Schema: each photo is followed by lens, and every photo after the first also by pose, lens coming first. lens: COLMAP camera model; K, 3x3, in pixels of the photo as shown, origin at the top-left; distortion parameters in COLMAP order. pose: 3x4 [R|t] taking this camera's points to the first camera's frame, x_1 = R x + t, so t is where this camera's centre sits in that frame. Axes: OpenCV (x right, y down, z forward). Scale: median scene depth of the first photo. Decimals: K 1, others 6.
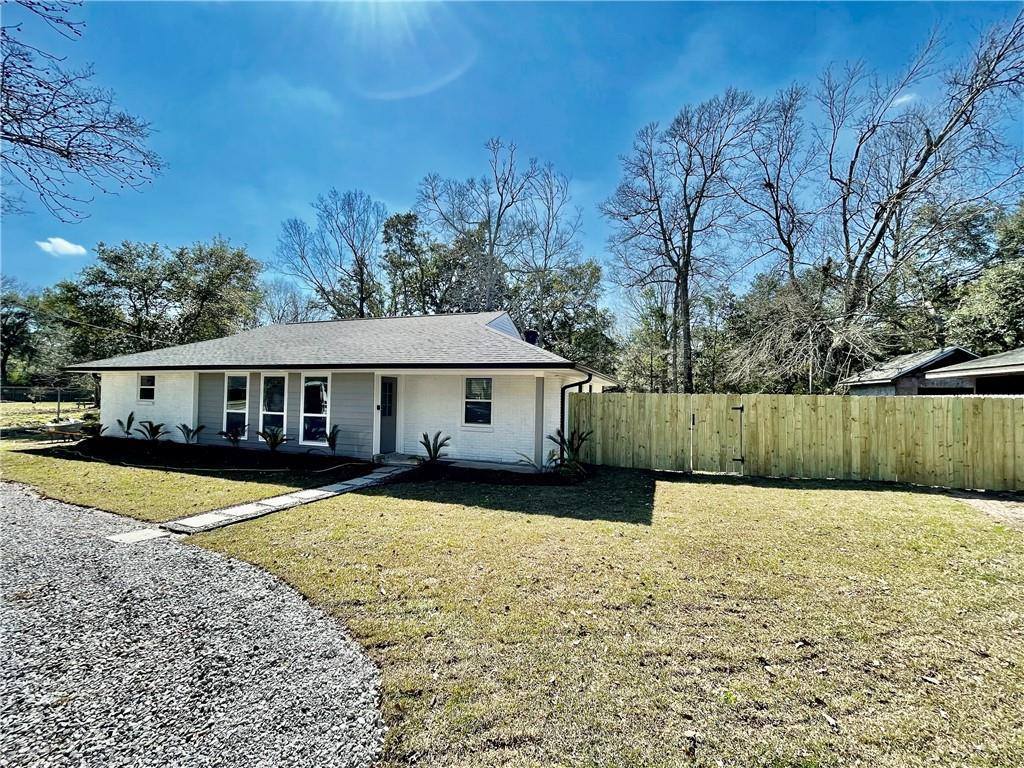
lens RADIAL K [[414.4, 0, 504.2], [0, 414.4, 384.1], [0, 0, 1]] dist [-0.001942, 0.000777]
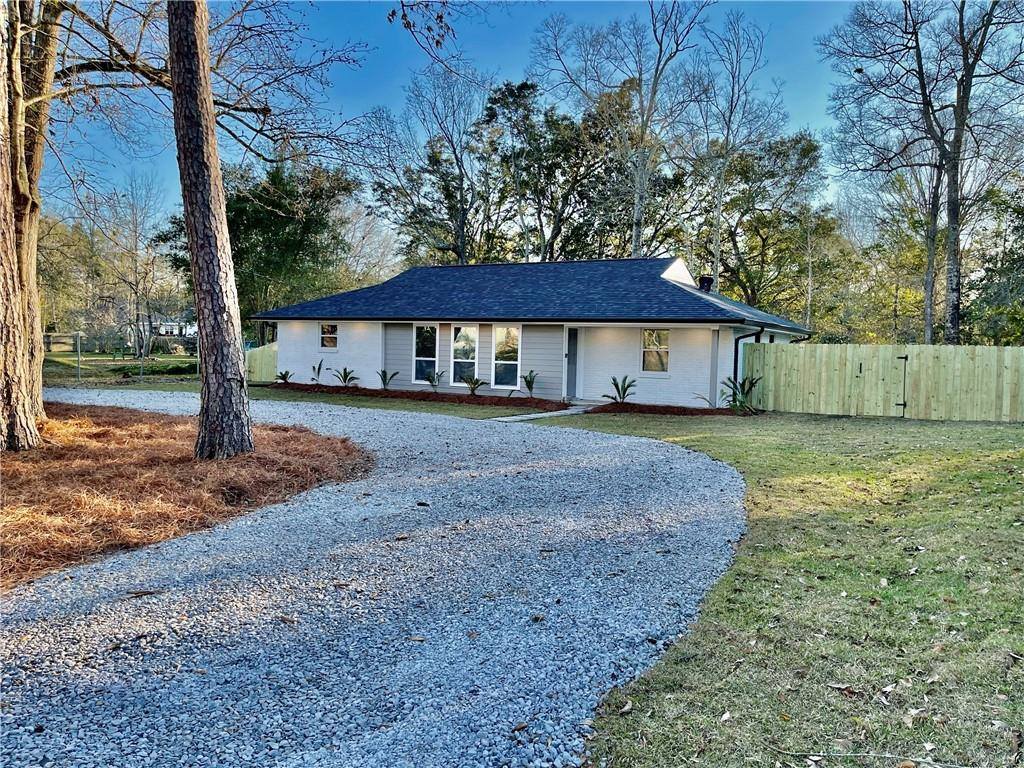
lens RADIAL K [[777.3, 0, 512.9], [0, 777.3, 376.5], [0, 0, 1]] dist [0.065133, -0.004403]
pose [[0.986596, 0.011229, -0.162797, -0.045716], [-0.000282, 0.997746, 0.067106, -0.013053], [0.163184, -0.066161, 0.984375, -0.502037]]
